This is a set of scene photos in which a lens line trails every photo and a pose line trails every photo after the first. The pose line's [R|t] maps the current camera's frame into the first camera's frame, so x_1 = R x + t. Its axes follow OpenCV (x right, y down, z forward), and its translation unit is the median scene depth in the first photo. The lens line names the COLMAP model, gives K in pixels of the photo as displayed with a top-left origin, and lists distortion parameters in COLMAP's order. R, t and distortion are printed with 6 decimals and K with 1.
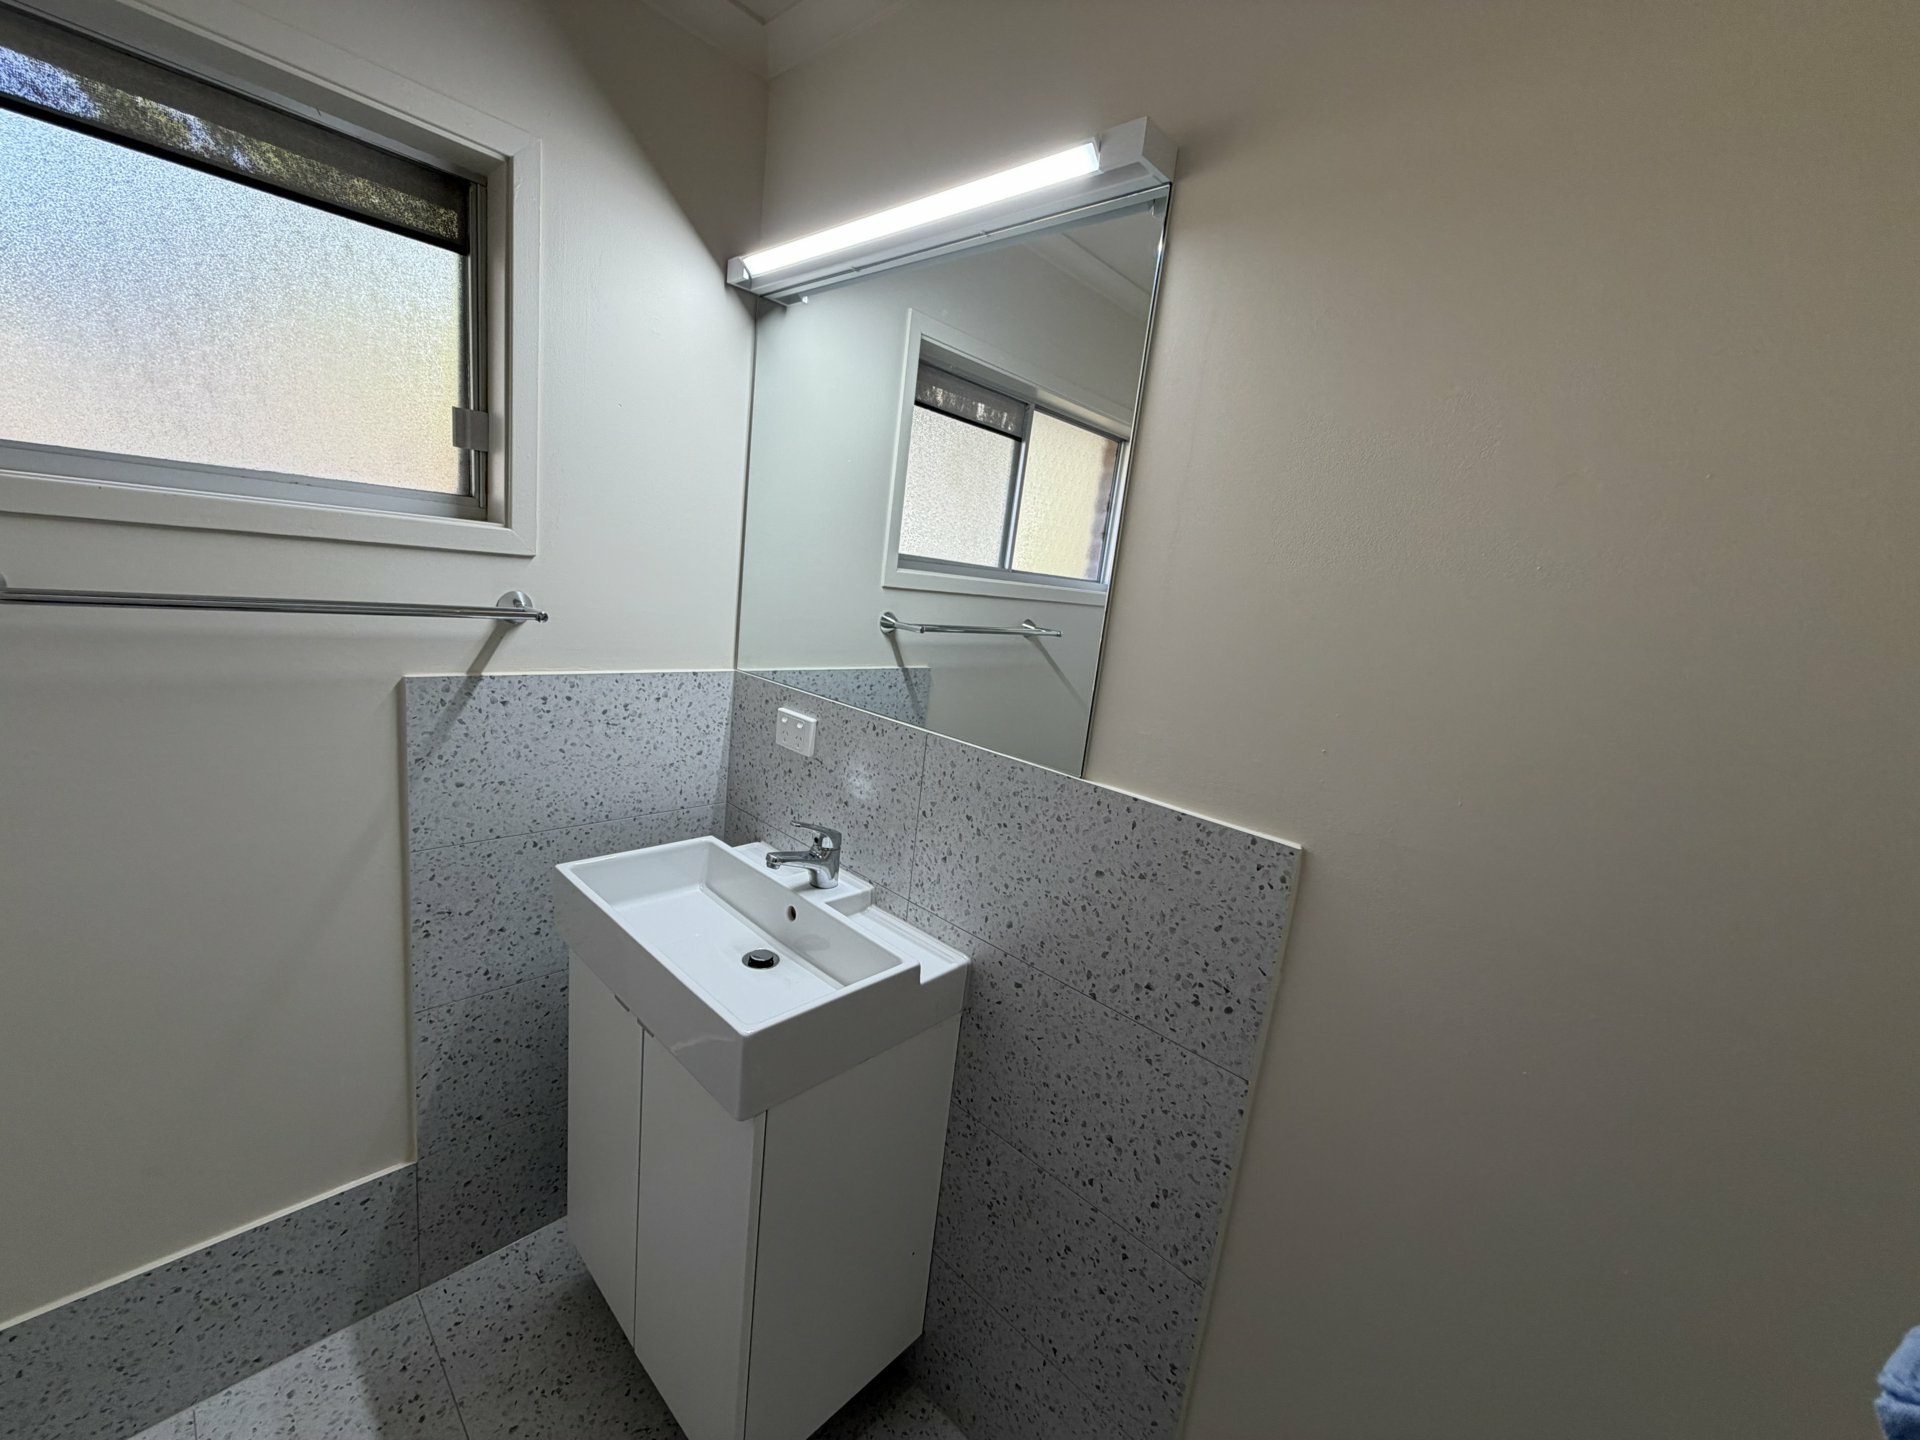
lens RADIAL K [[765.9, 0, 957.6], [0, 765.9, 725.3], [0, 0, 1]] dist [0.003006, -0.000456]
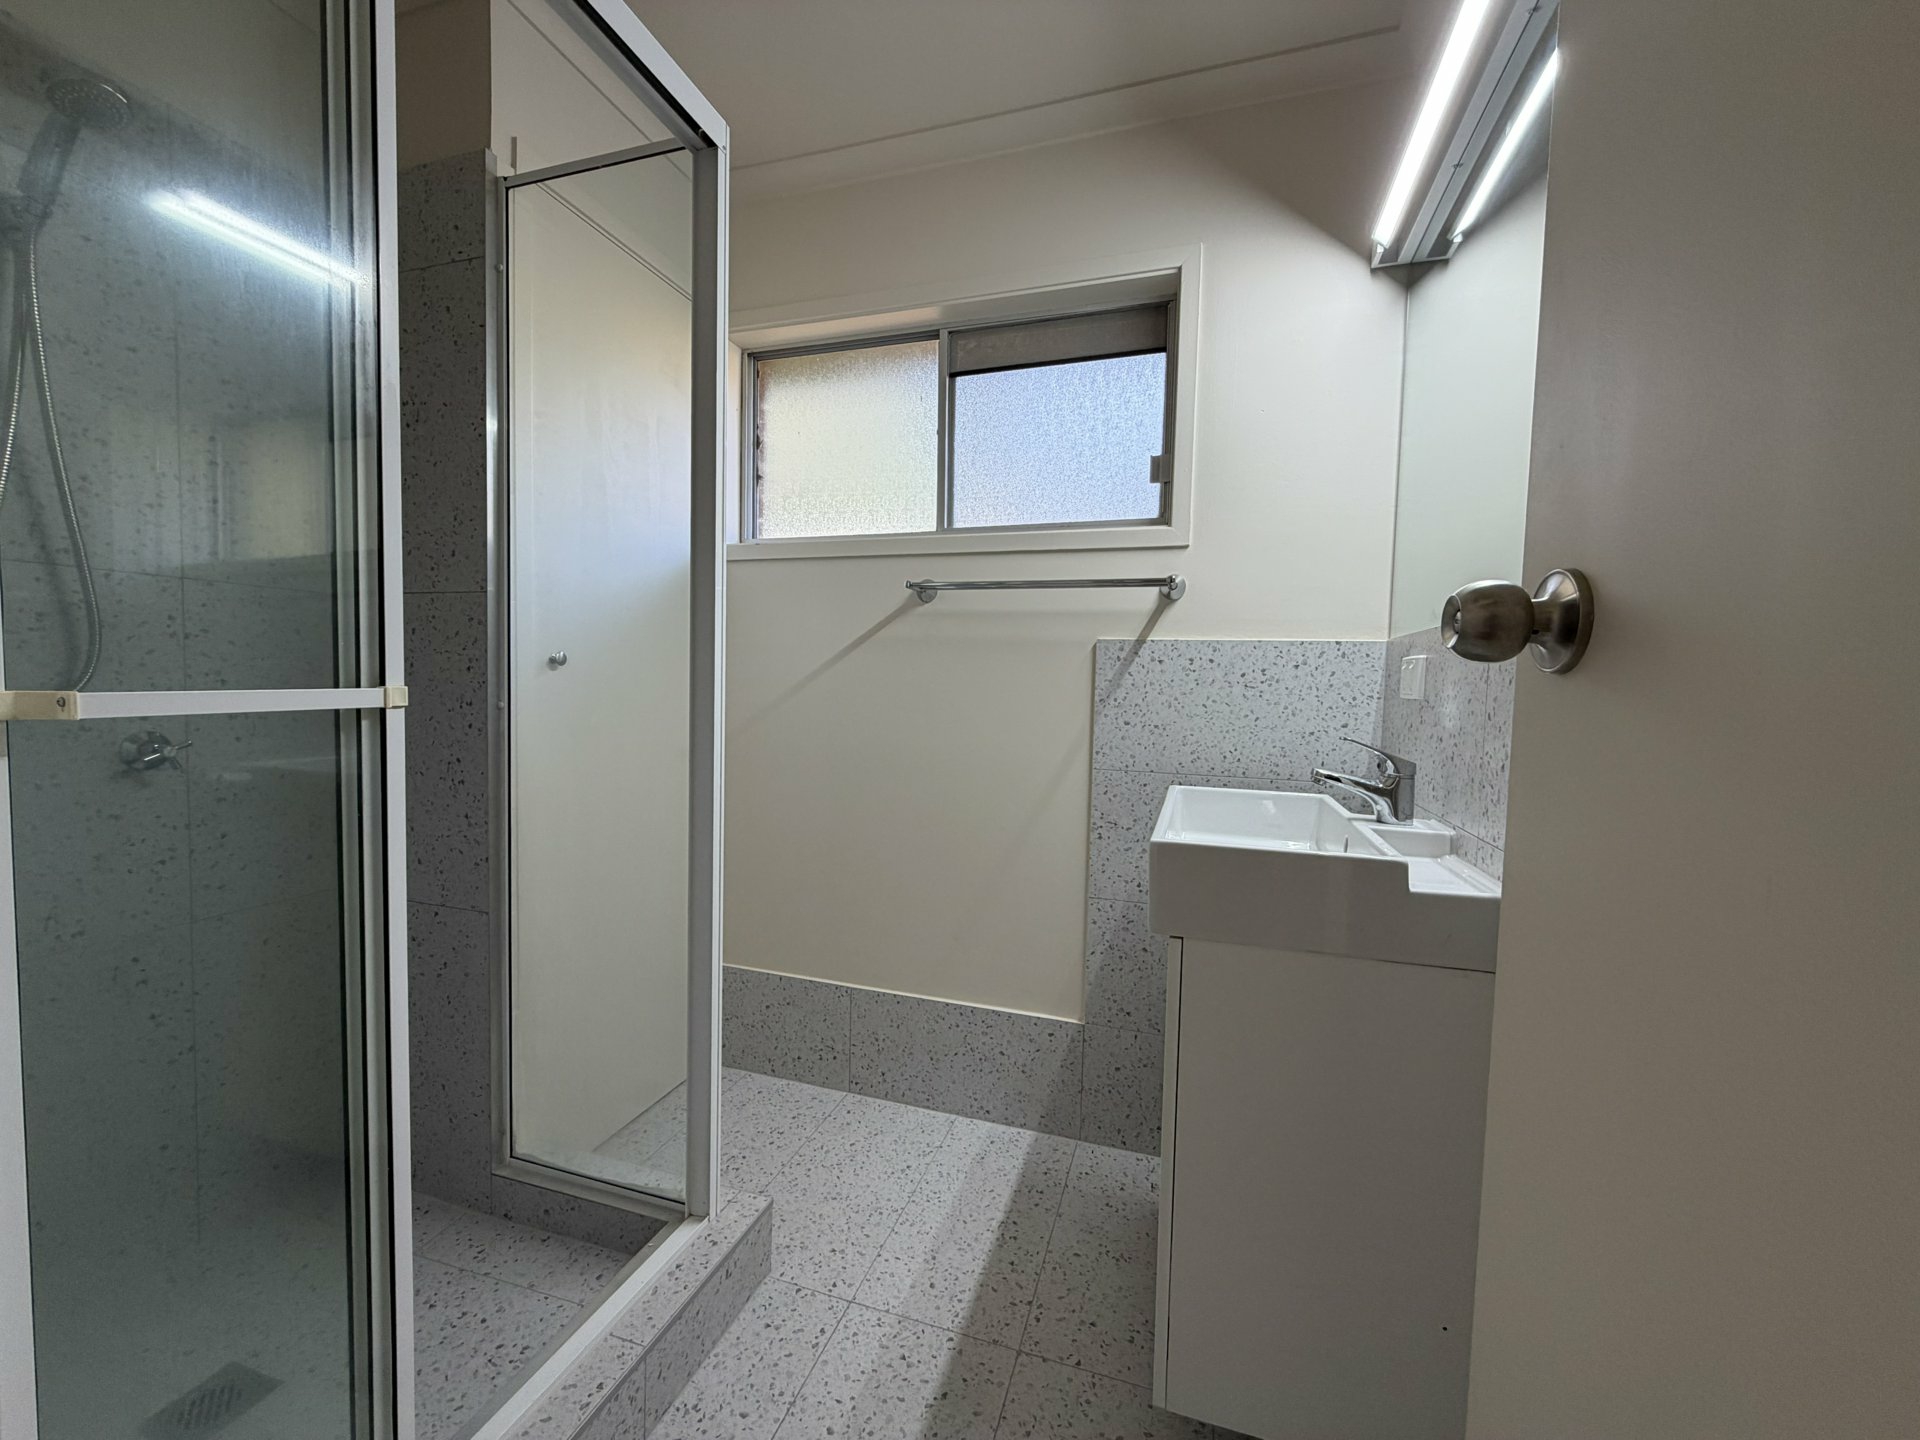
lens RADIAL K [[765.9, 0, 952.6], [0, 765.9, 724.9], [0, 0, 1]] dist [0.003006, -0.000456]
pose [[0.422687, -0.058657, -0.904376, 0.400035], [-0.157471, 0.977970, -0.137029, 0.294522], [0.892490, 0.200334, 0.404139, 0.186906]]
